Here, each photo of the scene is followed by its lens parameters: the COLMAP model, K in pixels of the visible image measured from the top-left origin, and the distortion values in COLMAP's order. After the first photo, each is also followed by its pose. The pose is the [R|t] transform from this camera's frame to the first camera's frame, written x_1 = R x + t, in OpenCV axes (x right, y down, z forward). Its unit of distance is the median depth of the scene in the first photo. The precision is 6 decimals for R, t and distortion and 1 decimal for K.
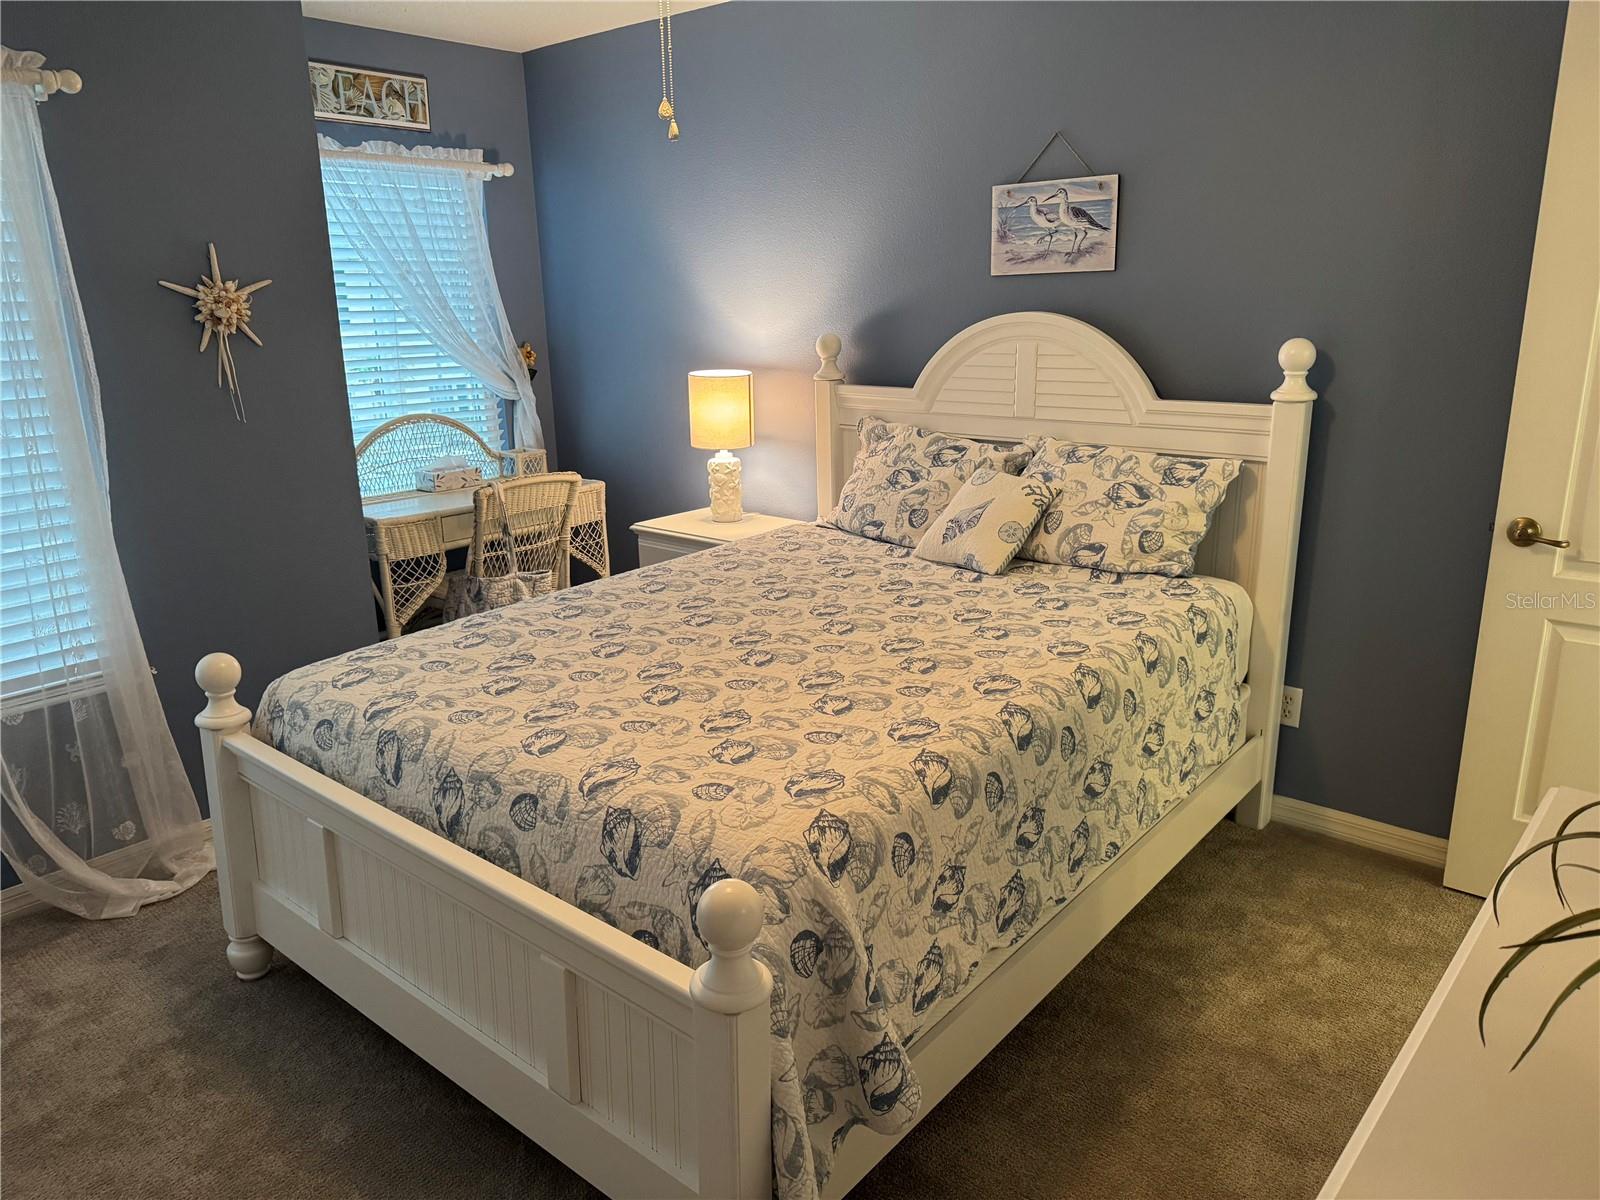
lens RADIAL K [[1143.2, 0, 757.4], [0, 1143.2, 580.0], [0, 0, 1]] dist [0.073959, -0.022651]
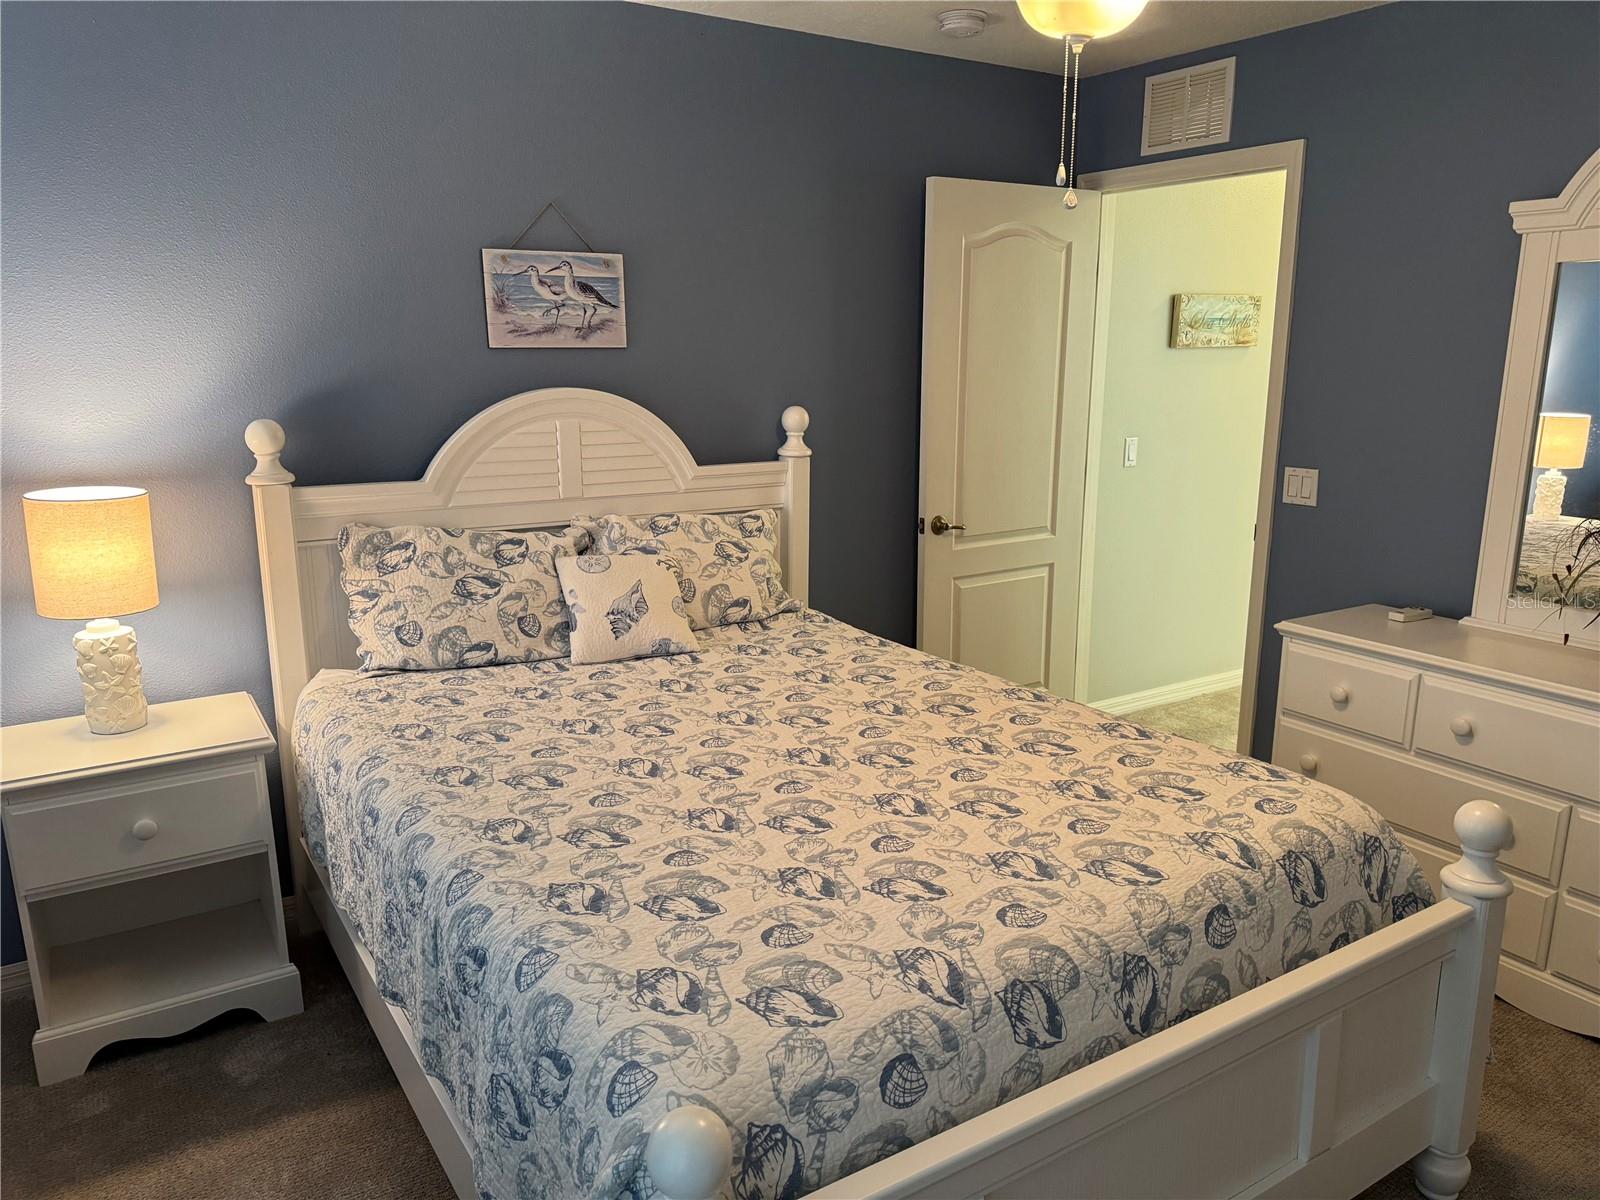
lens RADIAL K [[1143.2, 0, 800.9], [0, 1143.2, 603.7], [0, 0, 1]] dist [0.073959, -0.022651]
pose [[0.254432, -0.193078, 0.947621, -0.673682], [0.233186, 0.963205, 0.133644, -0.149680], [-0.938557, 0.186968, 0.290093, 0.605600]]
